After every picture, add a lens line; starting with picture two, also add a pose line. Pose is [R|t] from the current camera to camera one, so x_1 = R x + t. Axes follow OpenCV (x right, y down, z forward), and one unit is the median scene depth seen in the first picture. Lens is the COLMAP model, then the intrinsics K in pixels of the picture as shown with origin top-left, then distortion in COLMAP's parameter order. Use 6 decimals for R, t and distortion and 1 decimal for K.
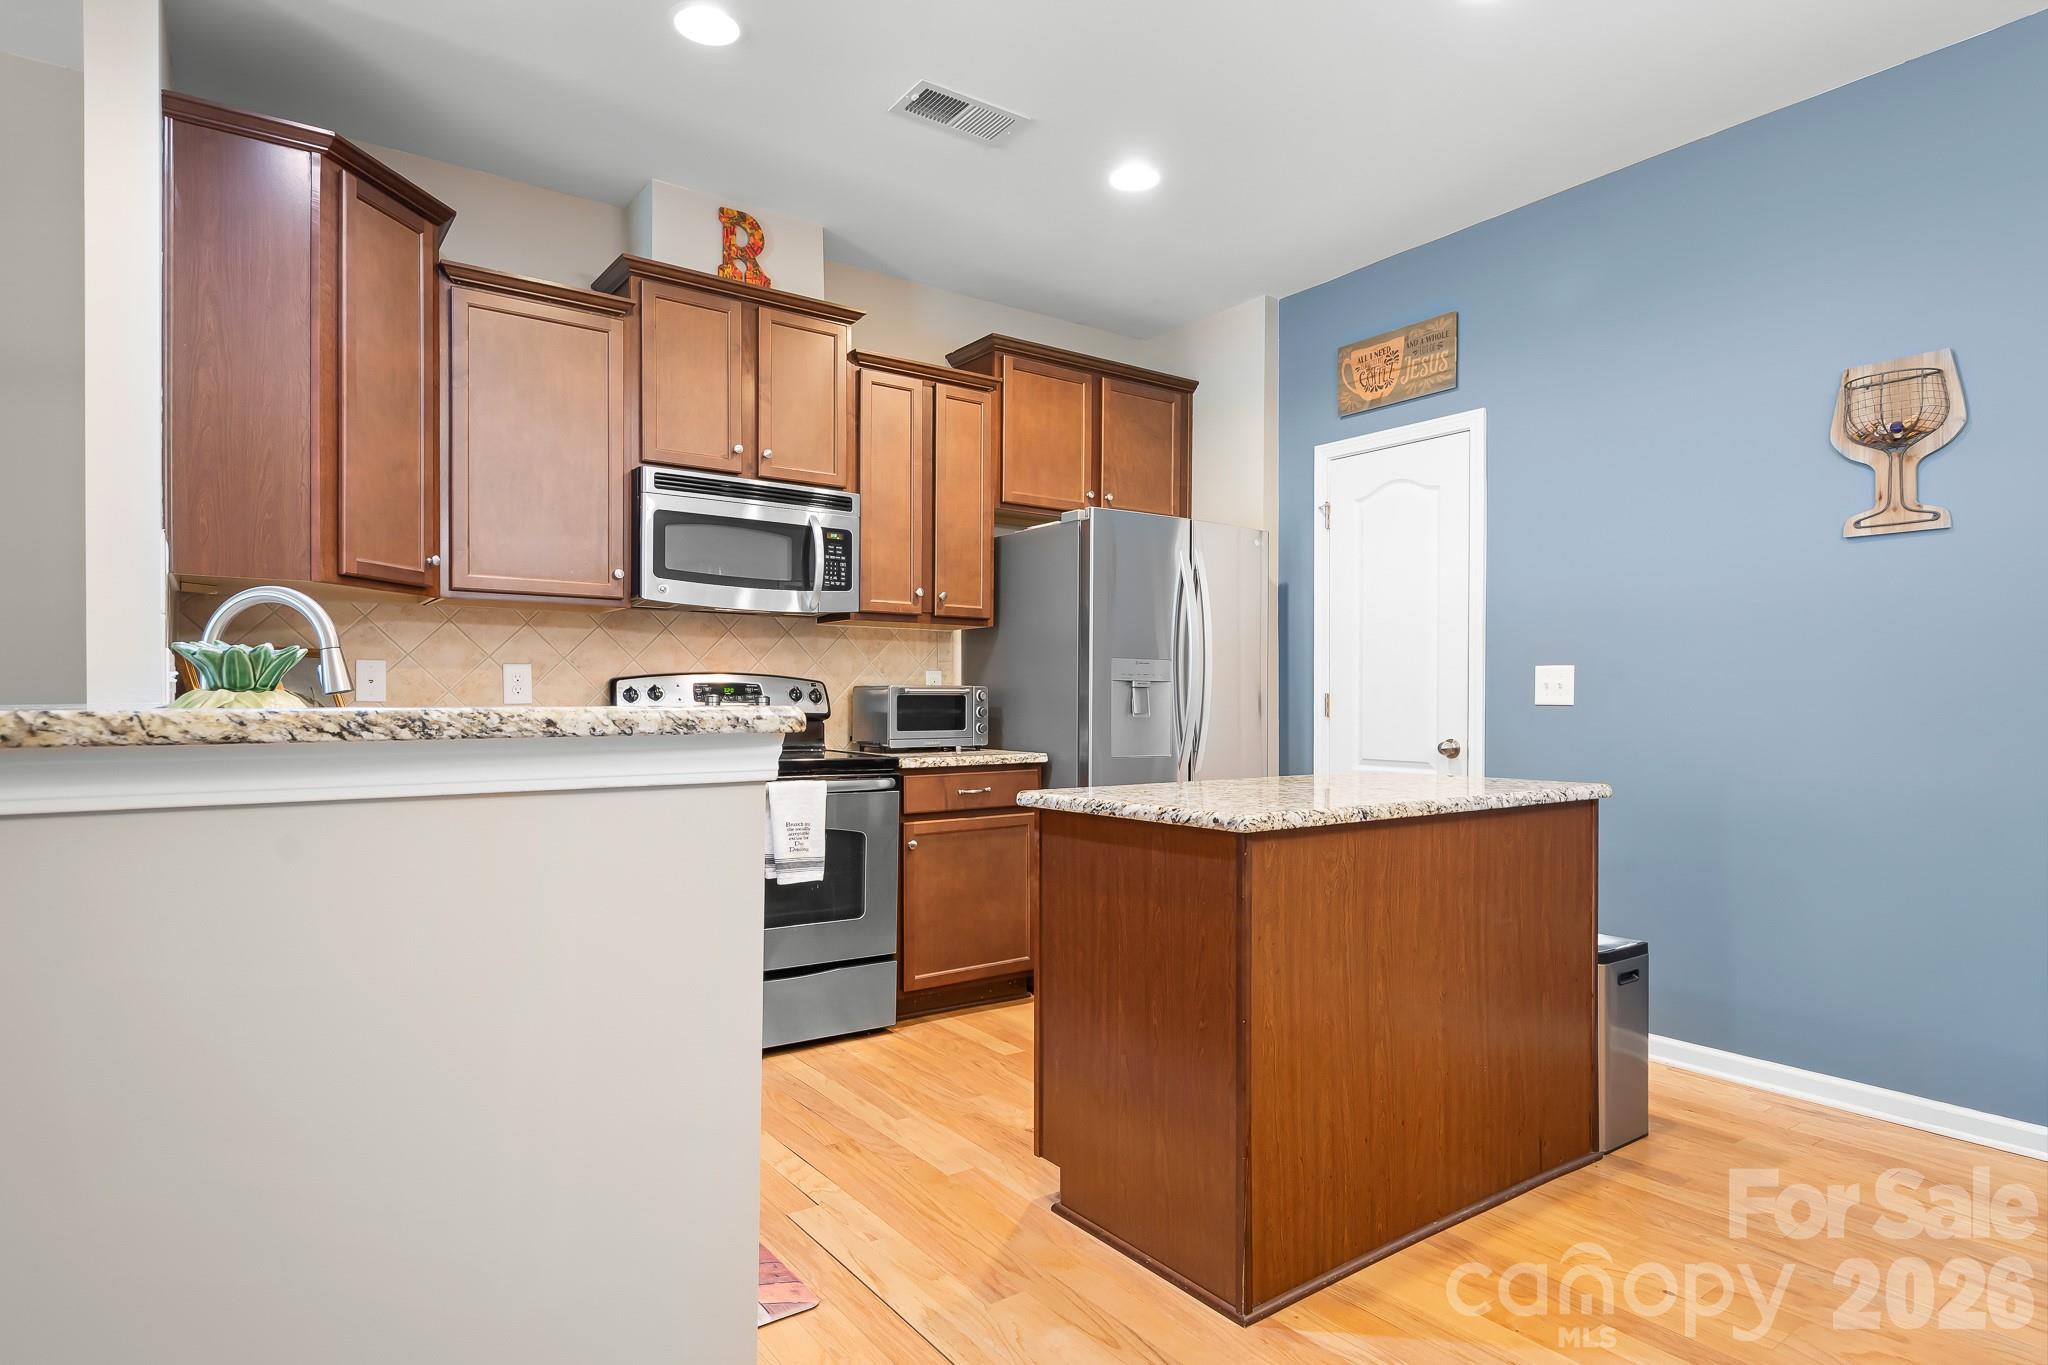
lens RADIAL K [[1125.3, 0, 1028.2], [0, 1125.3, 705.9], [0, 0, 1]] dist [0.035151, -0.027782]
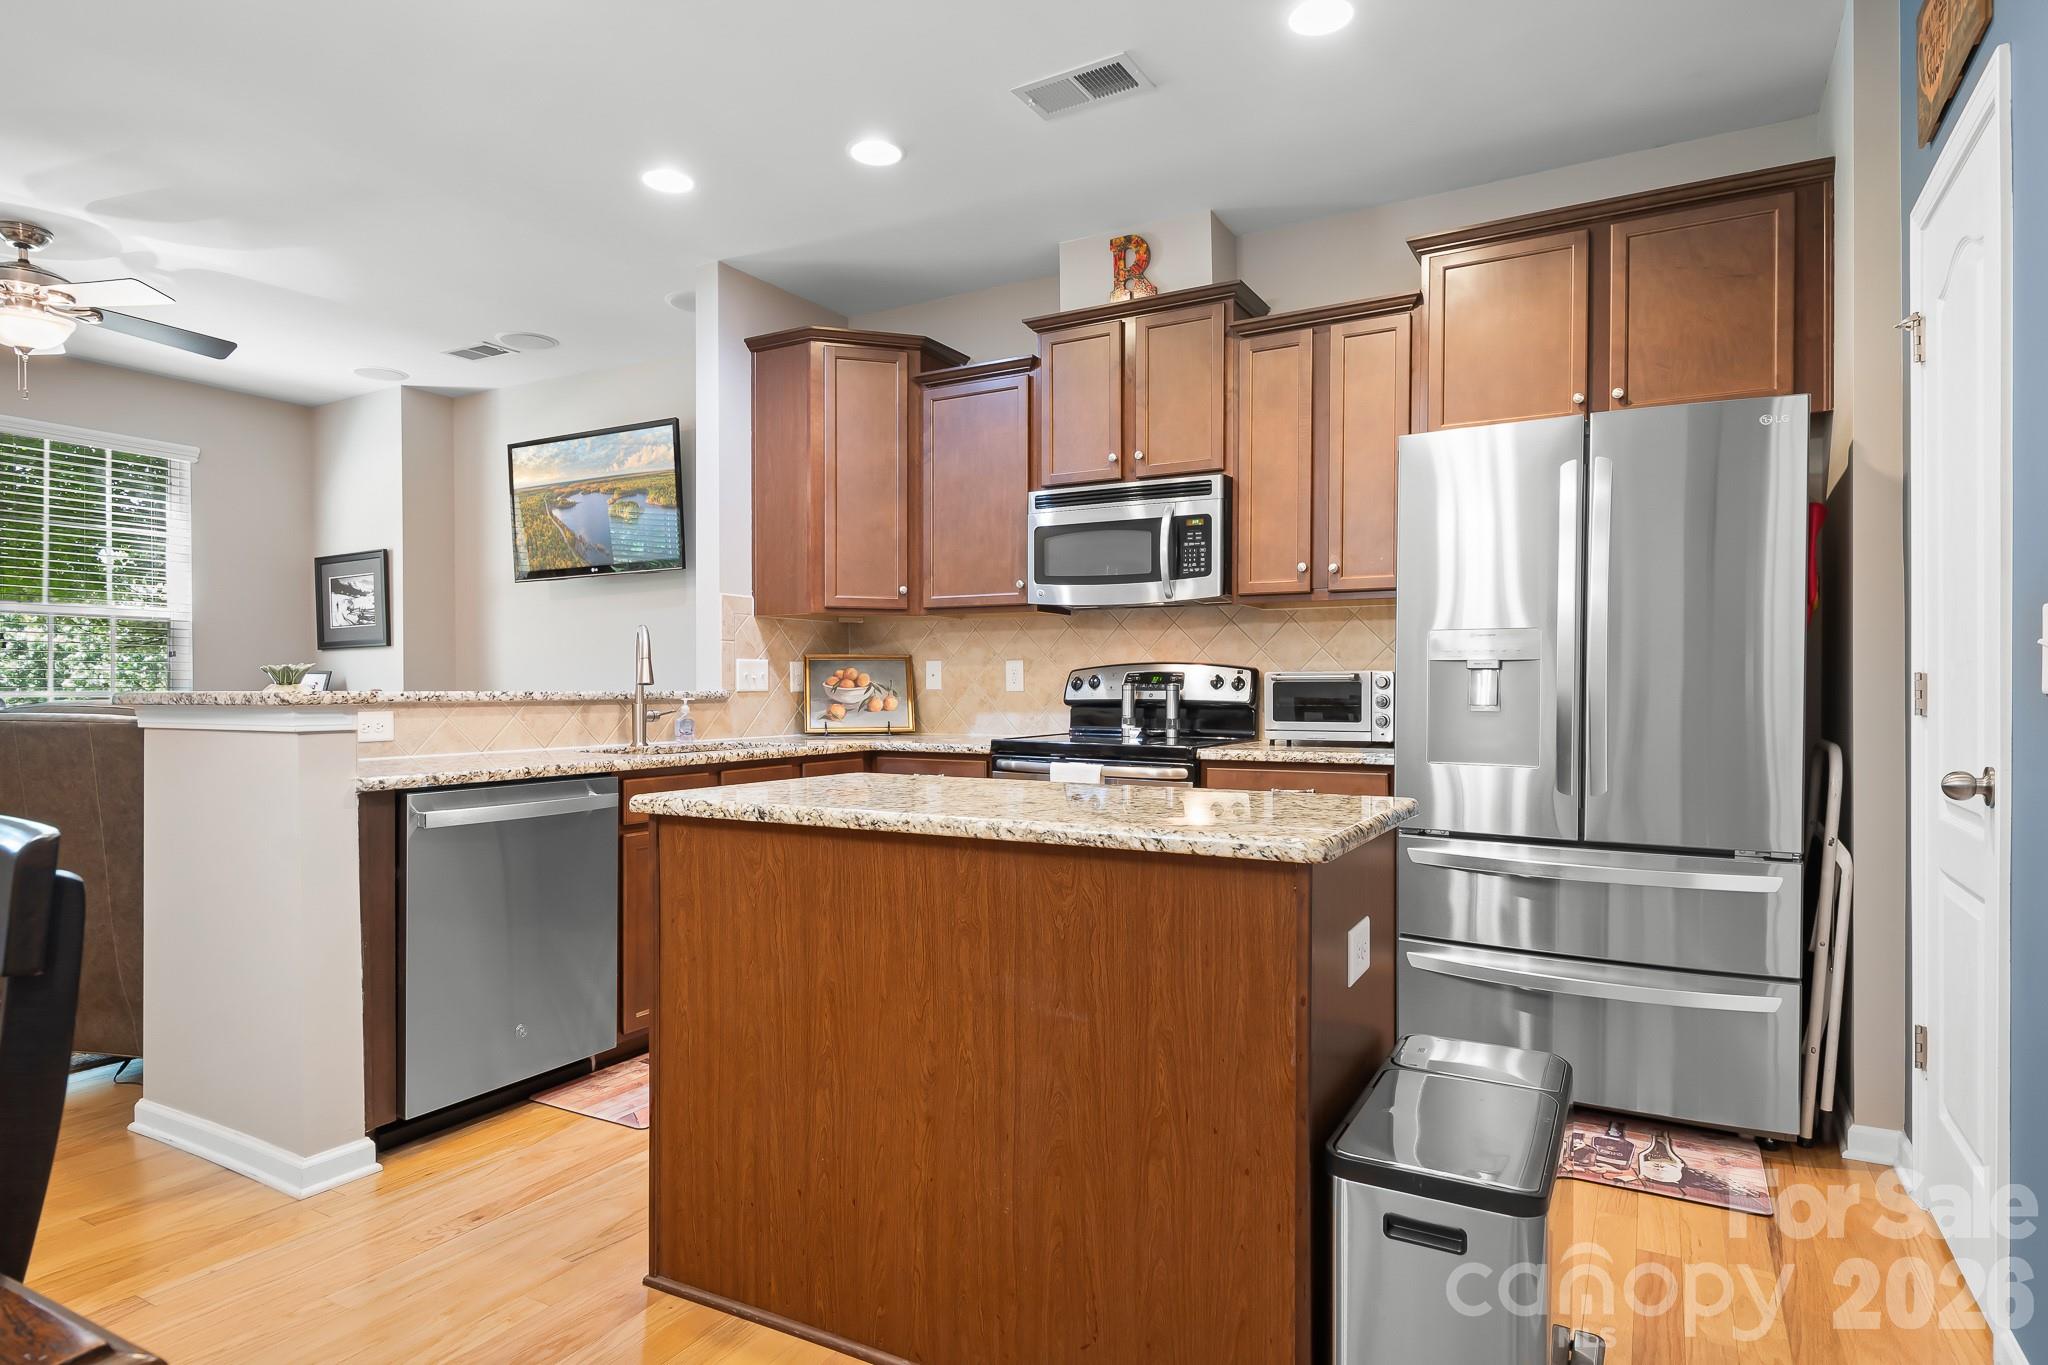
lens RADIAL K [[1111.9, 0, 1019.2], [0, 1111.9, 694.5], [0, 0, 1]] dist [0.027550, -0.000511]
pose [[0.411198, 0.003028, -0.911541, 0.681177], [-0.003338, 0.999993, 0.001816, -0.000434], [0.911540, 0.002296, 0.411205, 0.473238]]
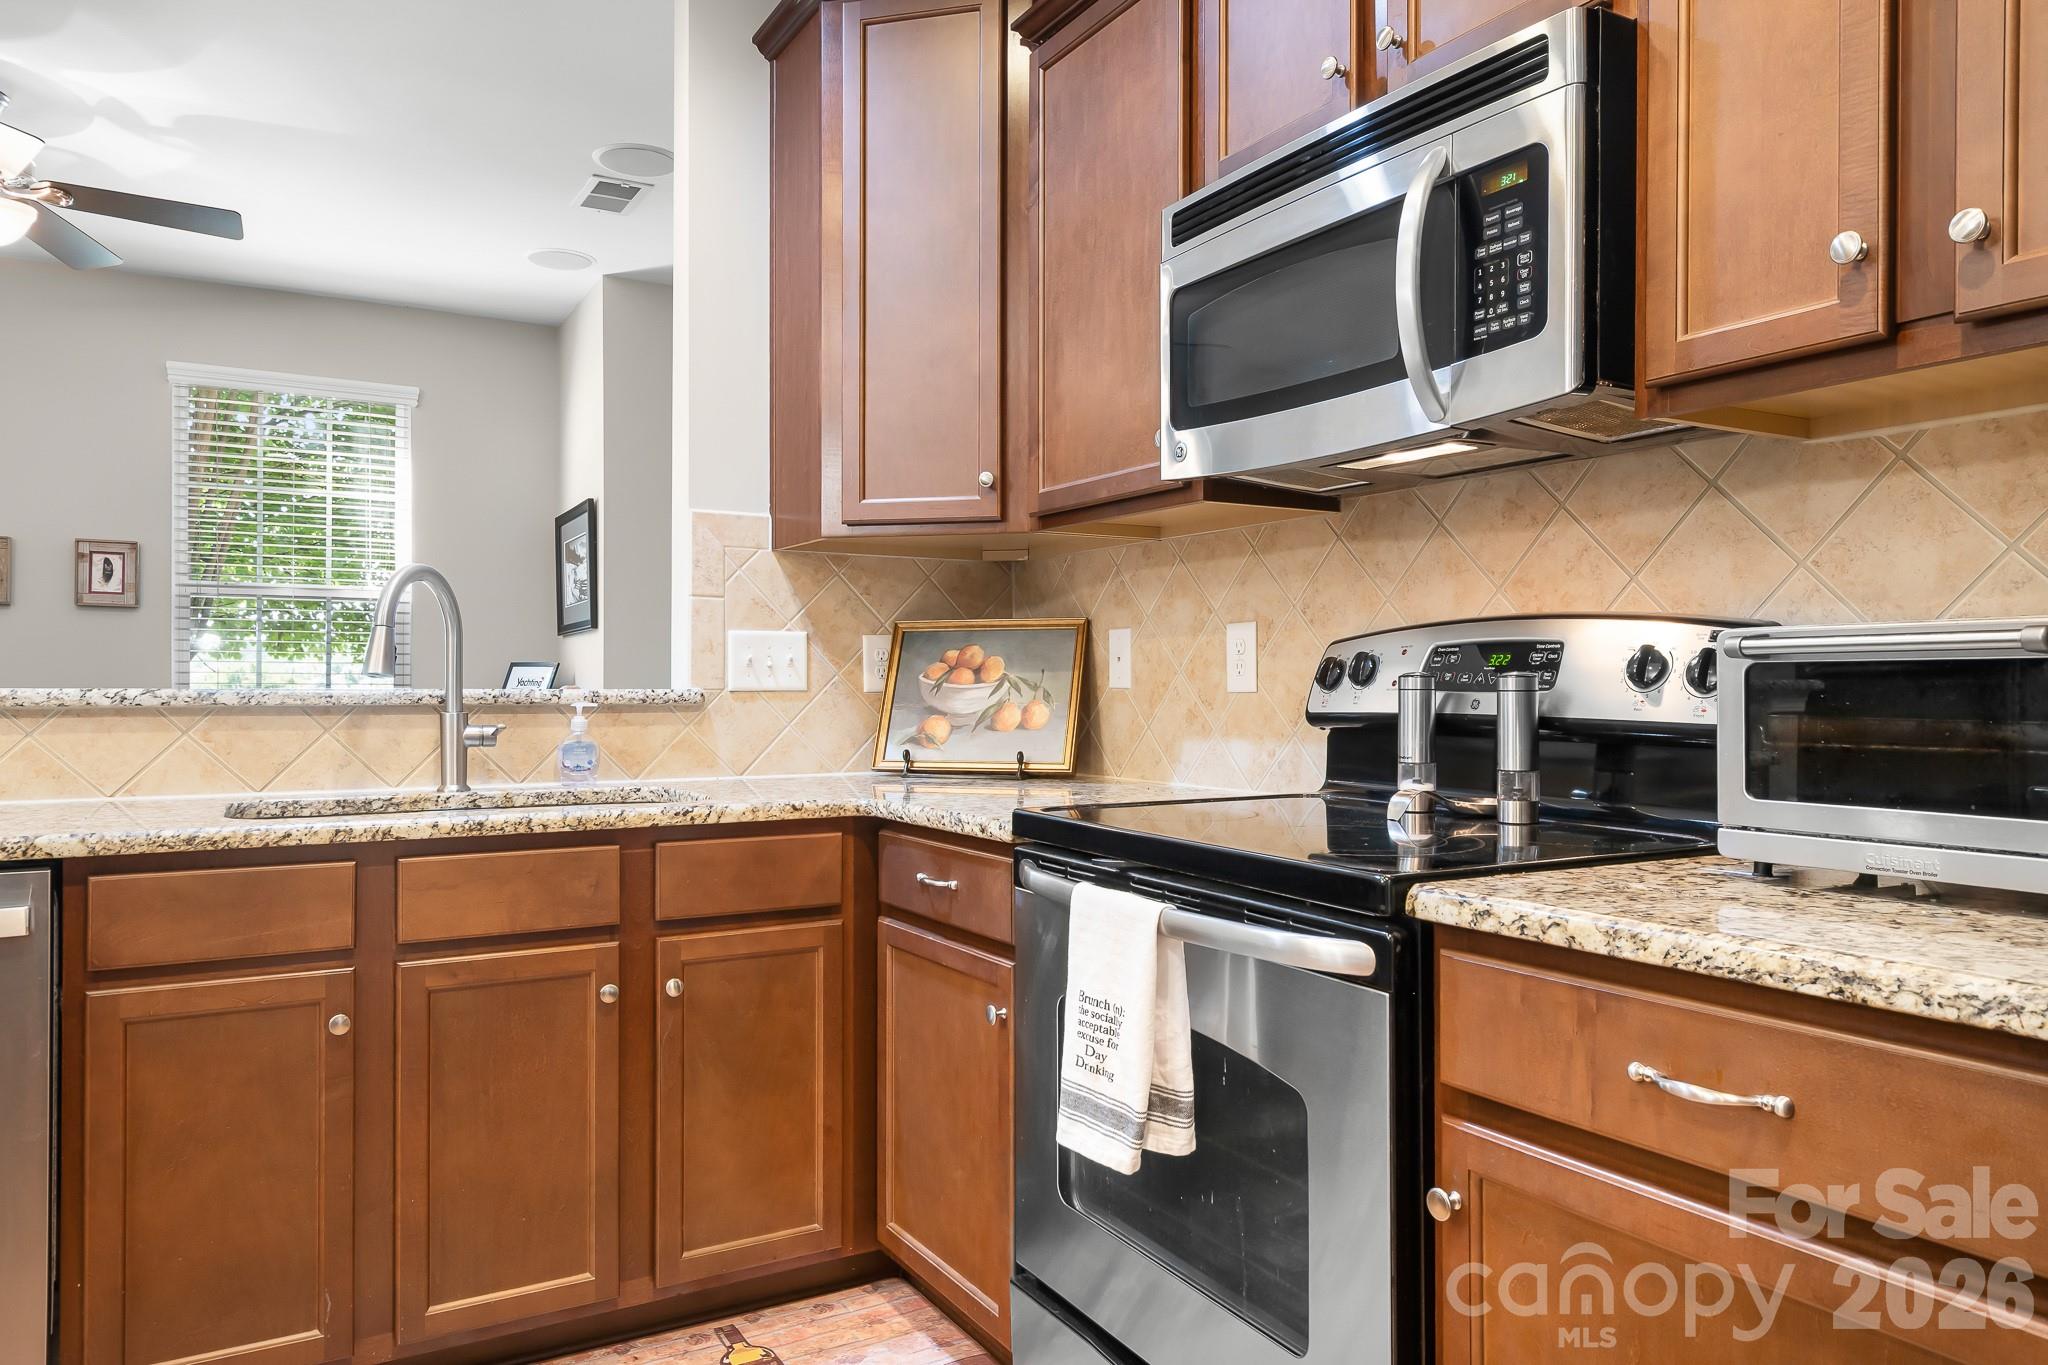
lens RADIAL K [[1382.5, 0, 1024.0], [0, 1382.5, 682.5], [0, 0, 1]] dist [0.035092, -0.033078]
pose [[-0.100463, -0.005094, -0.994928, 0.250553], [-0.006363, 0.999970, -0.004477, -0.002761], [0.994920, 0.005881, -0.100492, 0.934929]]
